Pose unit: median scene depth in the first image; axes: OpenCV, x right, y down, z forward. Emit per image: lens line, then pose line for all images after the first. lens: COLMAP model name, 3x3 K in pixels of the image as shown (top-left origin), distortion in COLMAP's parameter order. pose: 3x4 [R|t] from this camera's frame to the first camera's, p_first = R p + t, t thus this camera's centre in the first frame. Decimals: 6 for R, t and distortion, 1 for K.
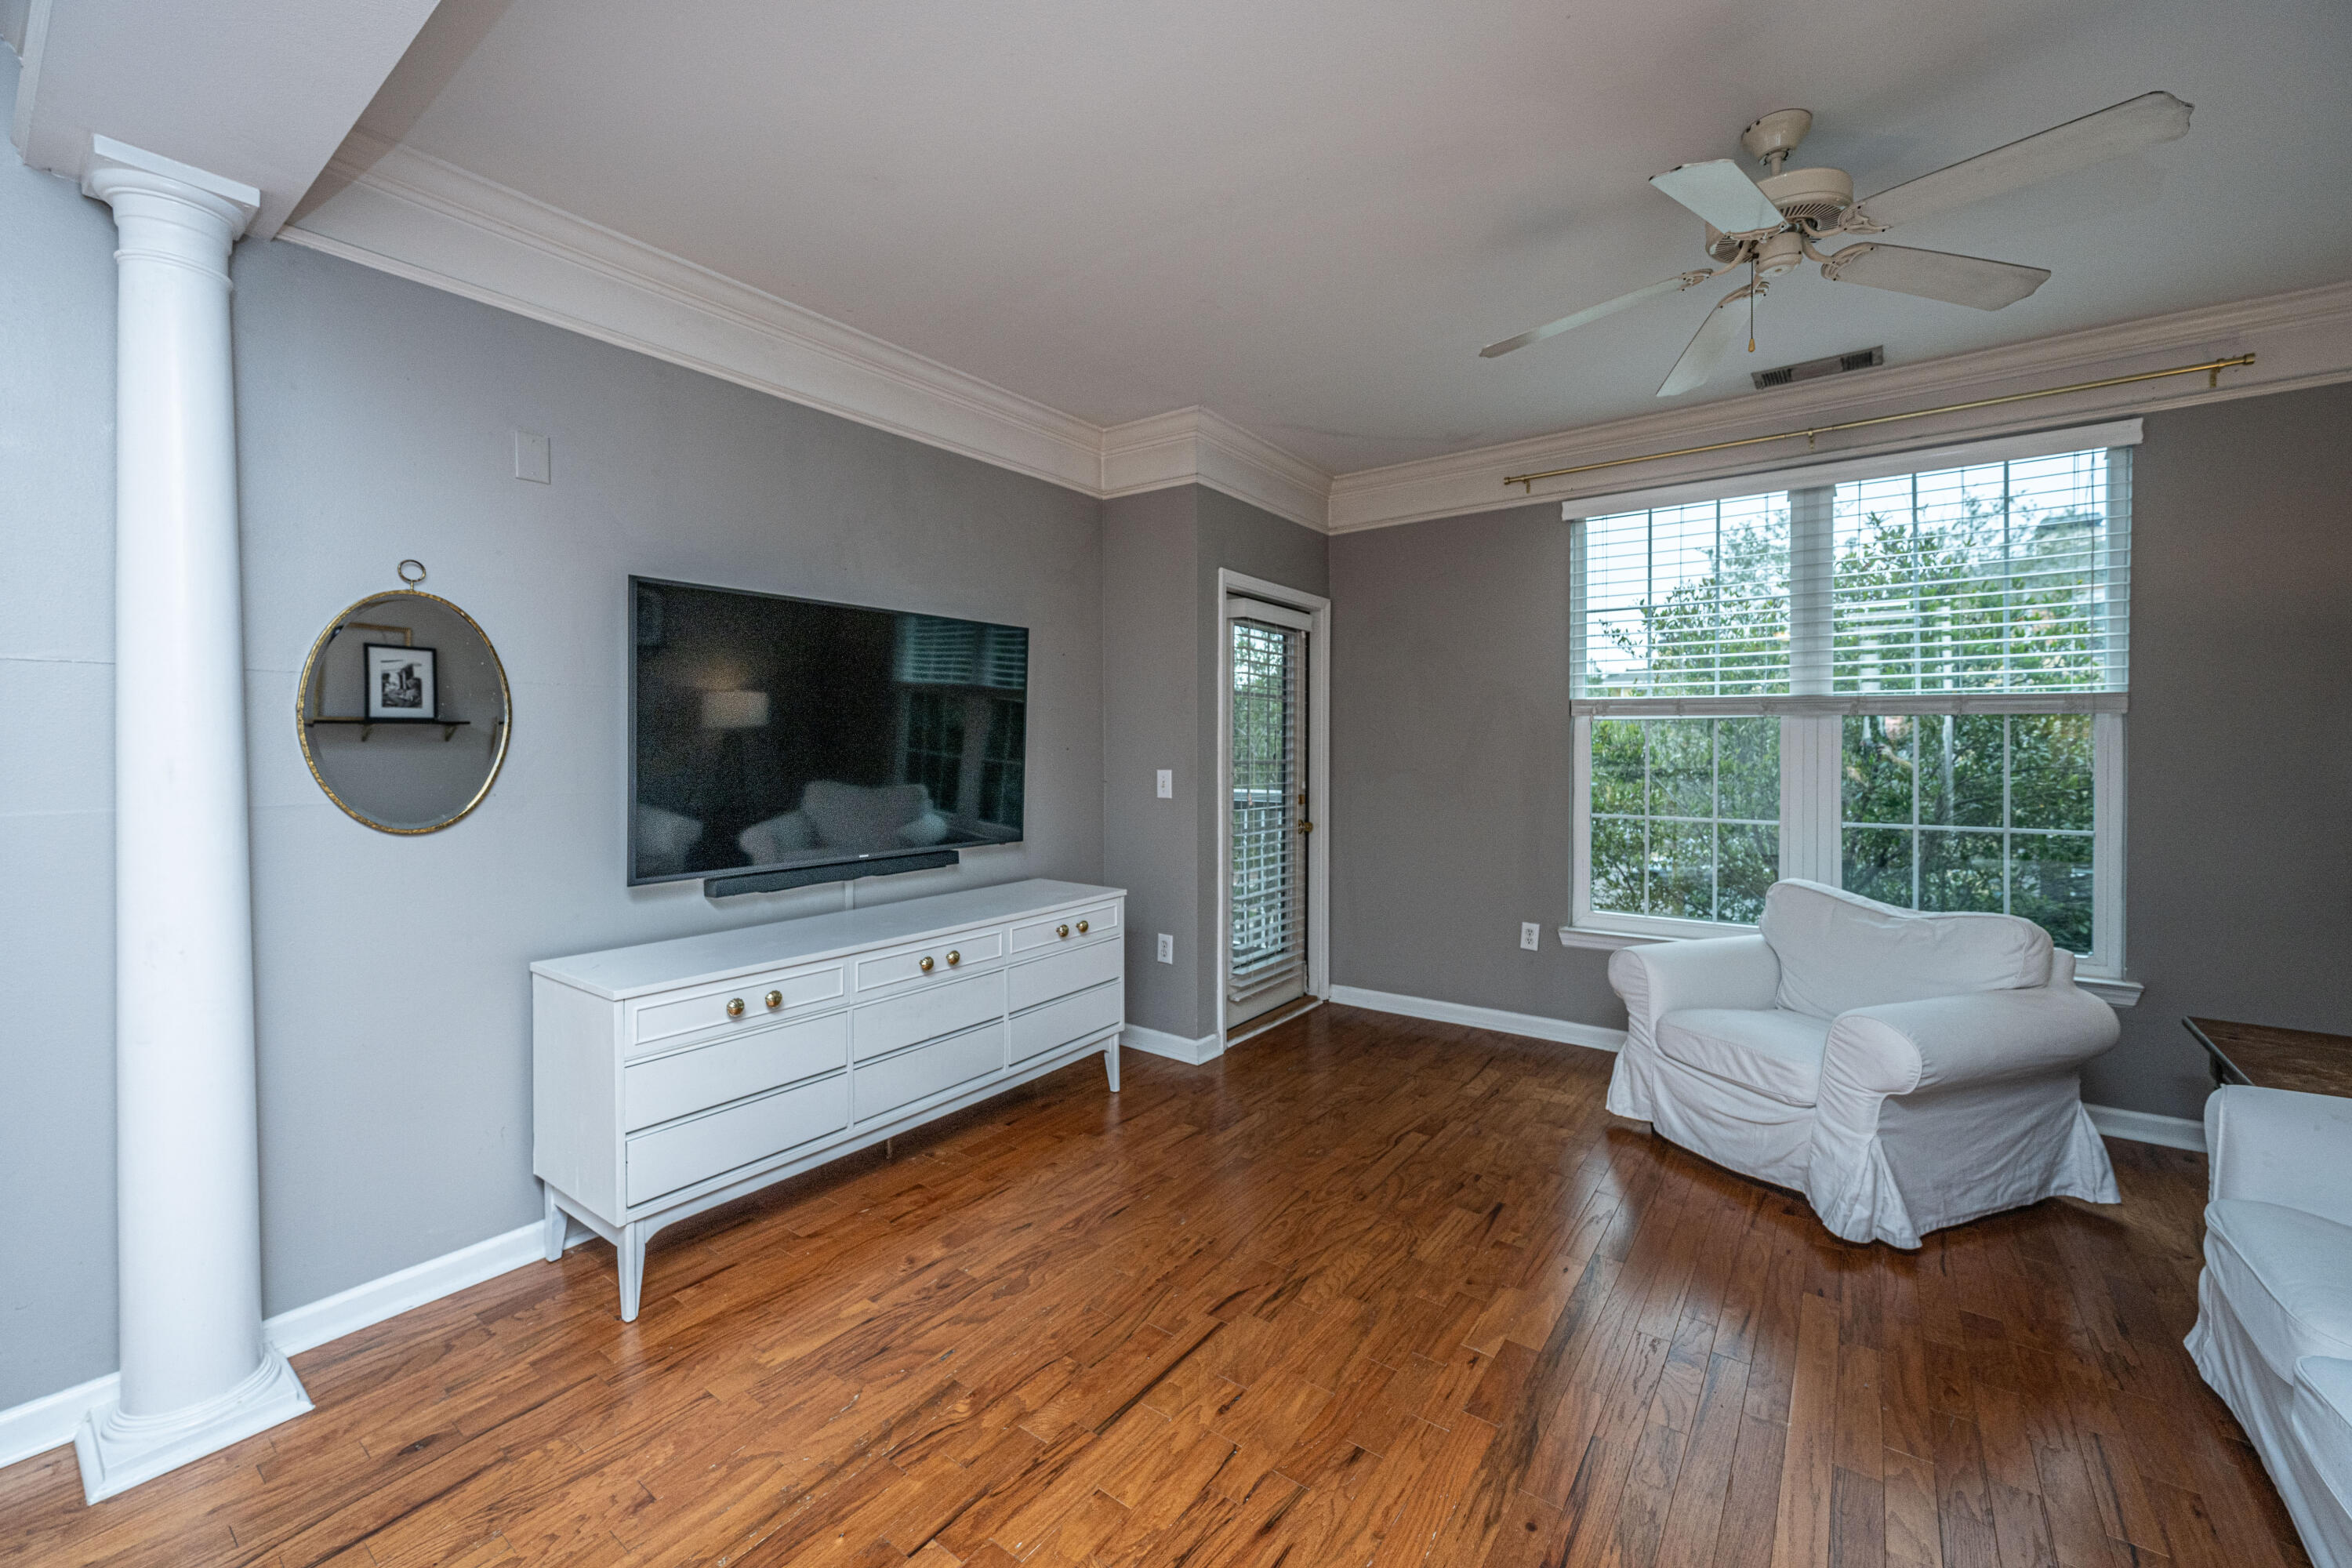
lens RADIAL K [[942.3, 0, 1179.7], [0, 942.3, 752.0], [0, 0, 1]] dist [0.000496, 0.000056]
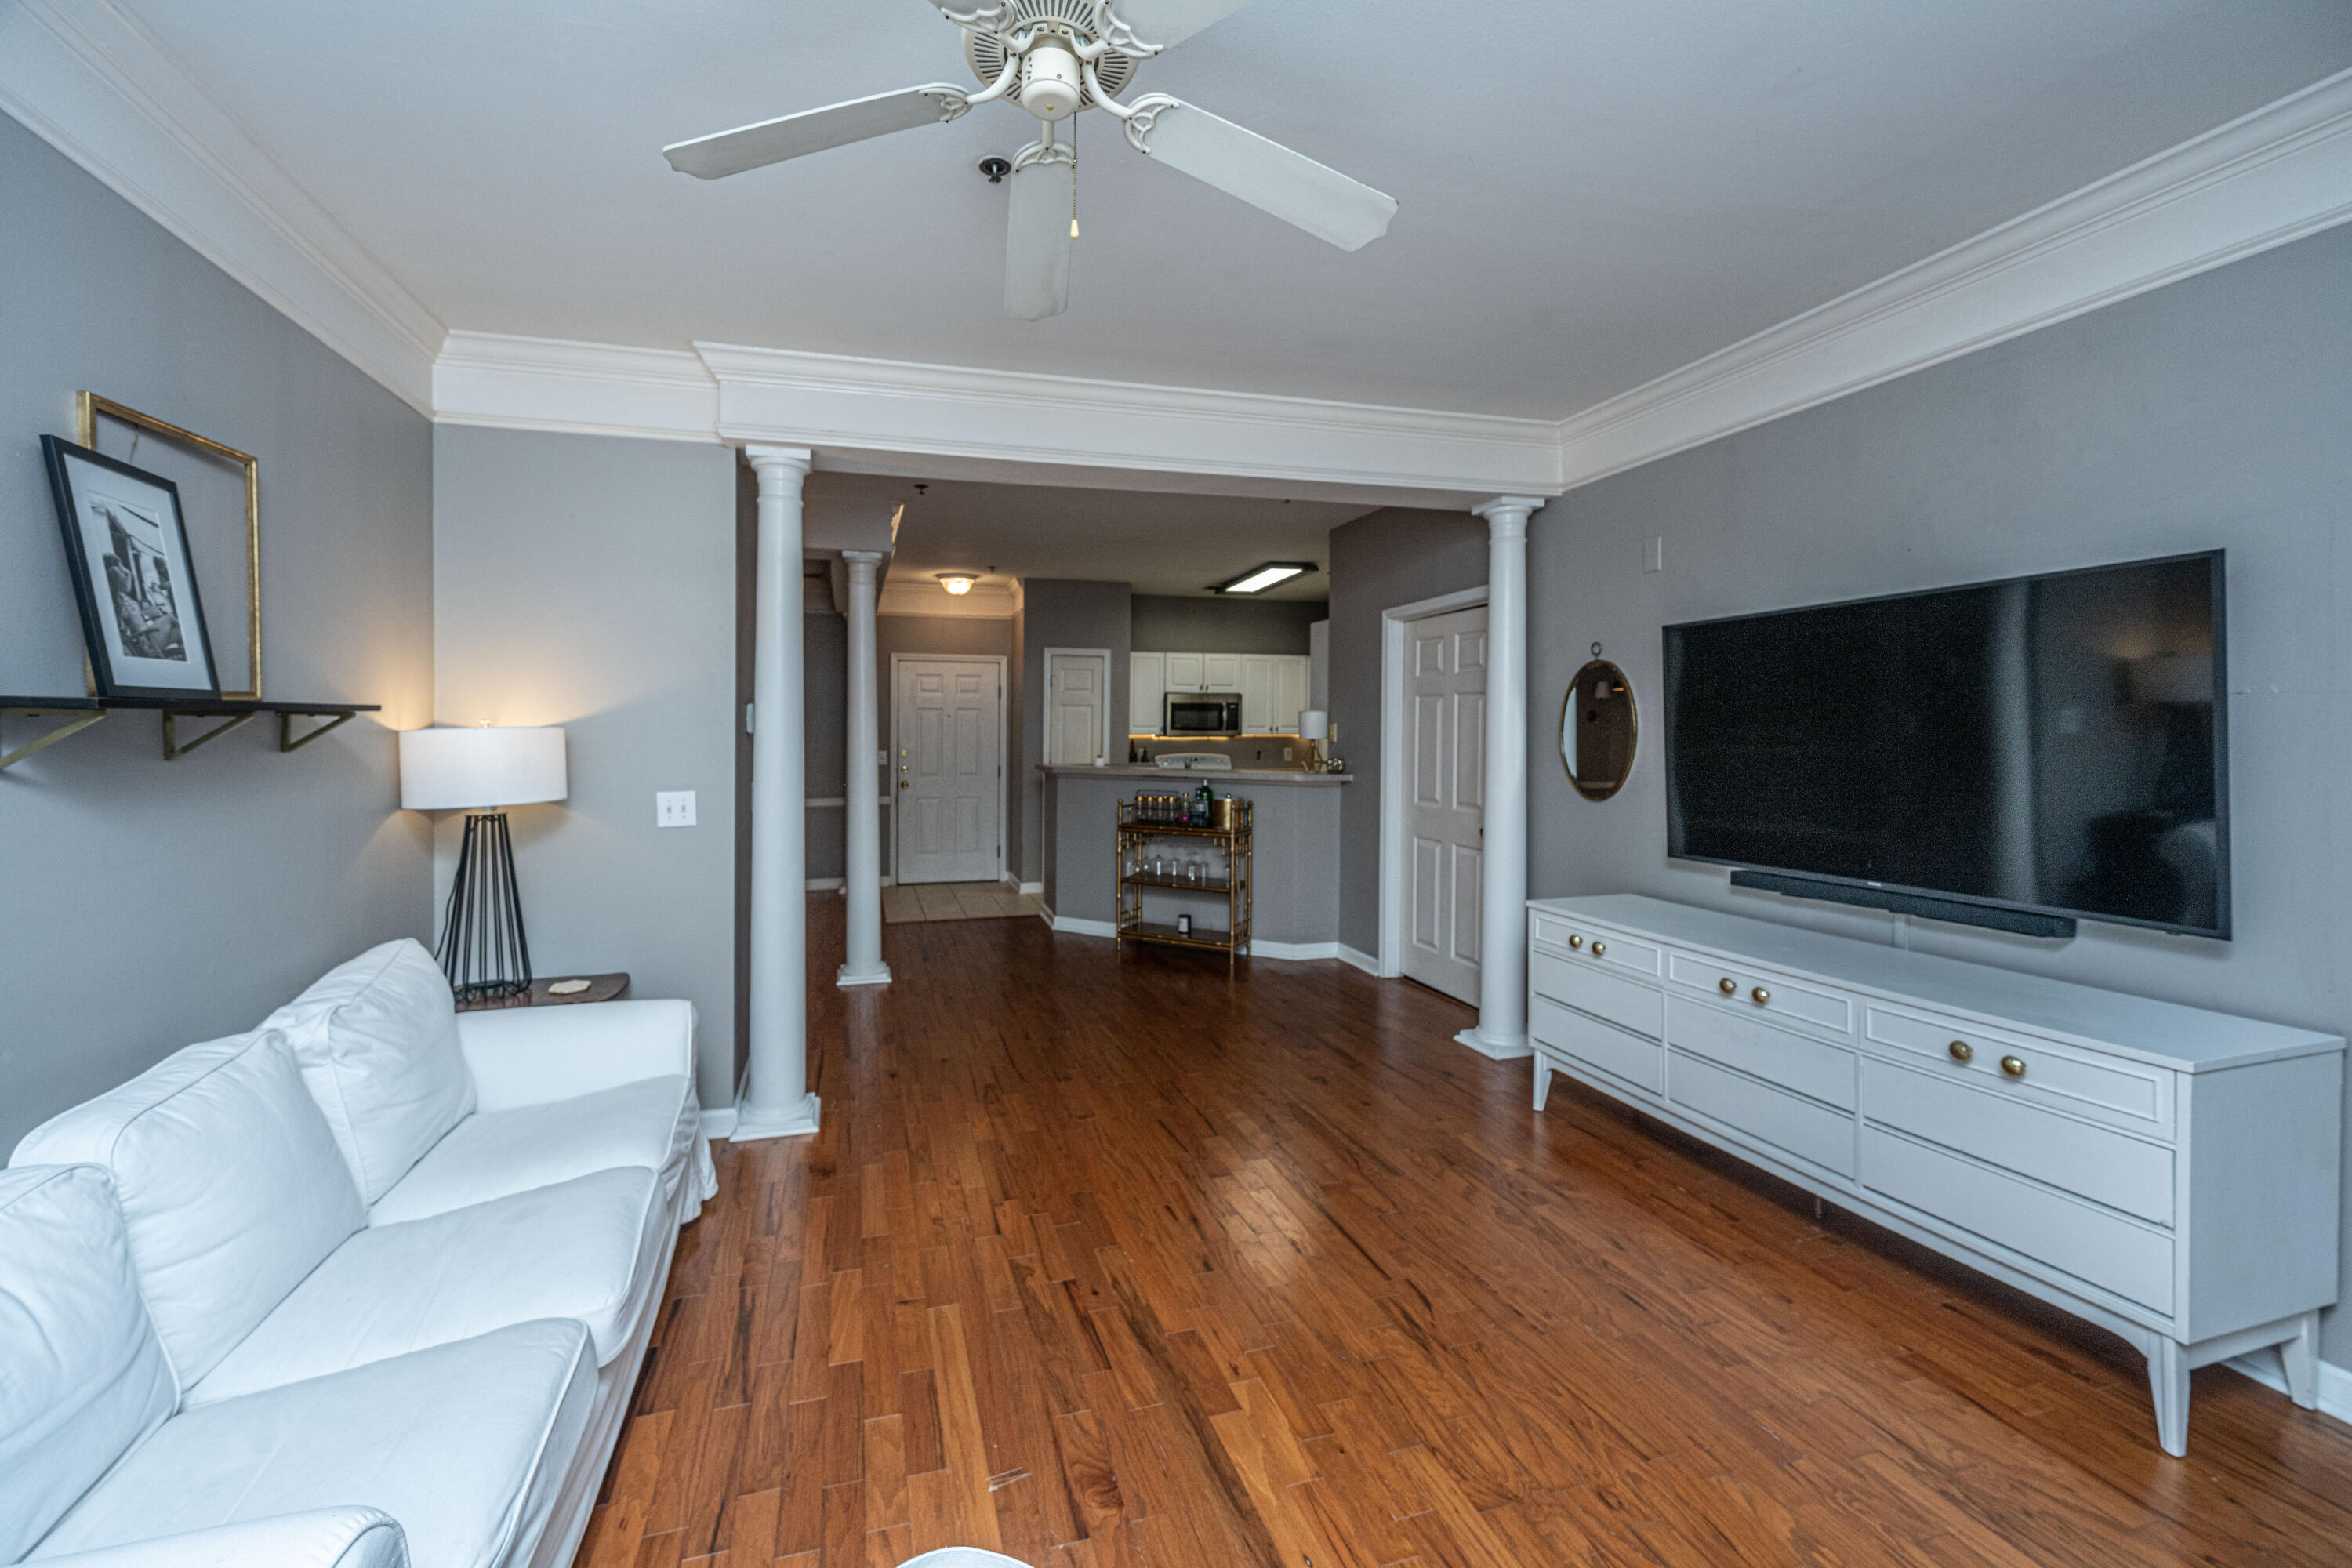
lens RADIAL K [[953.4, 0, 1135.4], [0, 953.4, 734.4], [0, 0, 1]] dist [-0.000888, -0.000152]
pose [[-0.607513, 0.000047, -0.794310, 0.977867], [-0.005405, 0.999977, 0.004193, -0.034175], [0.794292, 0.006841, -0.607498, 1.257419]]
